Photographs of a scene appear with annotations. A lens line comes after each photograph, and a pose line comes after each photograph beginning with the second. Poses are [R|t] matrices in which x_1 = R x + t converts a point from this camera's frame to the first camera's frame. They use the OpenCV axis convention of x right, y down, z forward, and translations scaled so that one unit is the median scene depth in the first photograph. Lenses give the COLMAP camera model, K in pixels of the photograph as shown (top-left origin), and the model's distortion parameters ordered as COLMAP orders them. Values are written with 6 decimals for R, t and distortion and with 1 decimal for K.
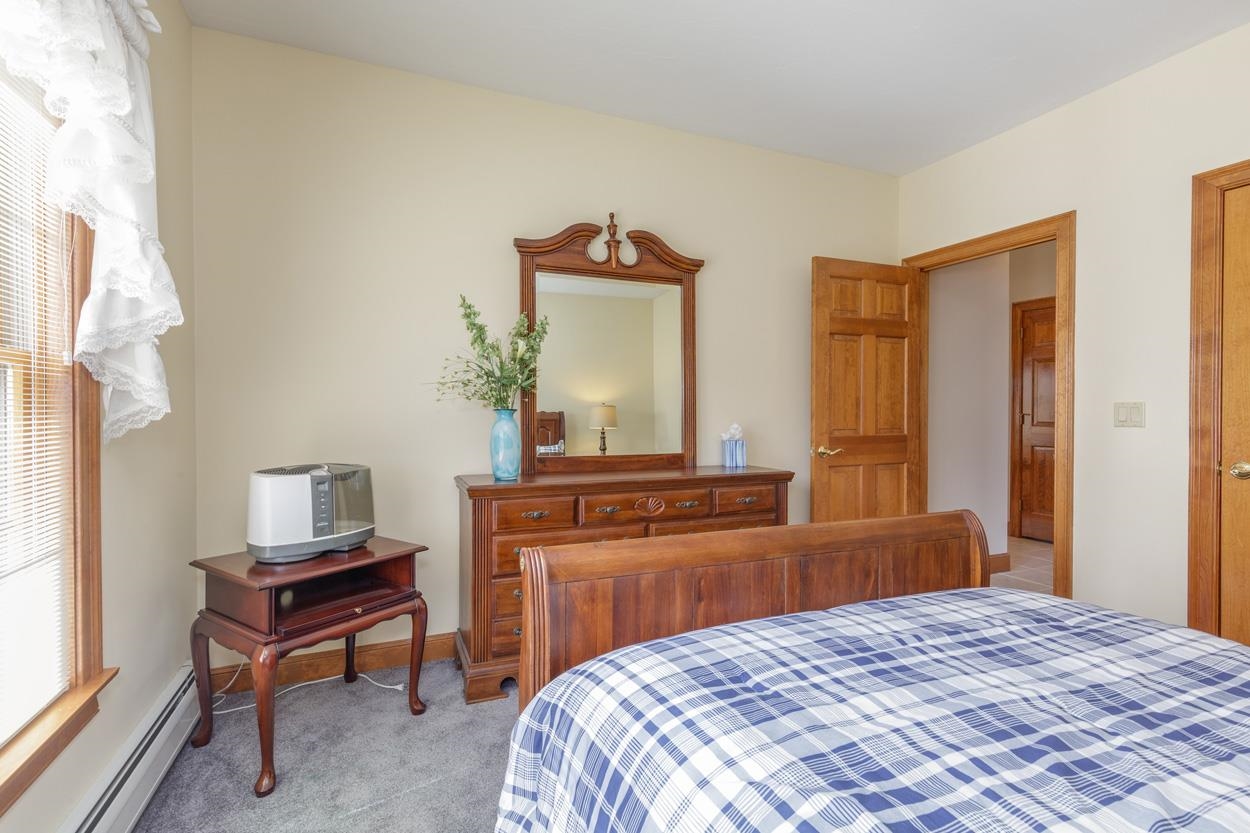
lens RADIAL K [[584.4, 0, 624.0], [0, 584.4, 415.1], [0, 0, 1]] dist [0.008000, -0.001635]
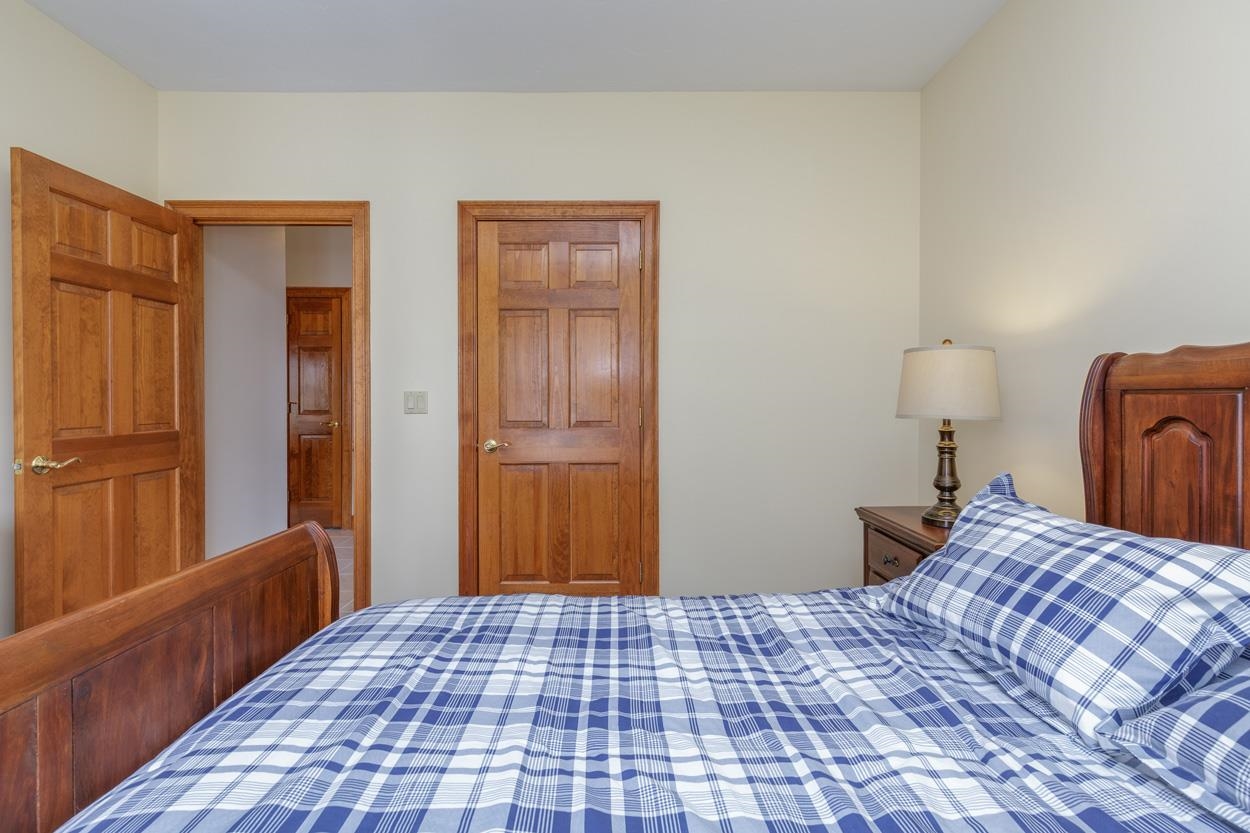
lens RADIAL K [[584.4, 0, 628.0], [0, 584.4, 405.5], [0, 0, 1]] dist [0.008000, -0.001635]
pose [[0.393949, -0.012918, 0.919041, 0.008829], [0.009852, 0.999903, 0.009832, -0.001458], [-0.919079, 0.005181, 0.394038, 0.169021]]
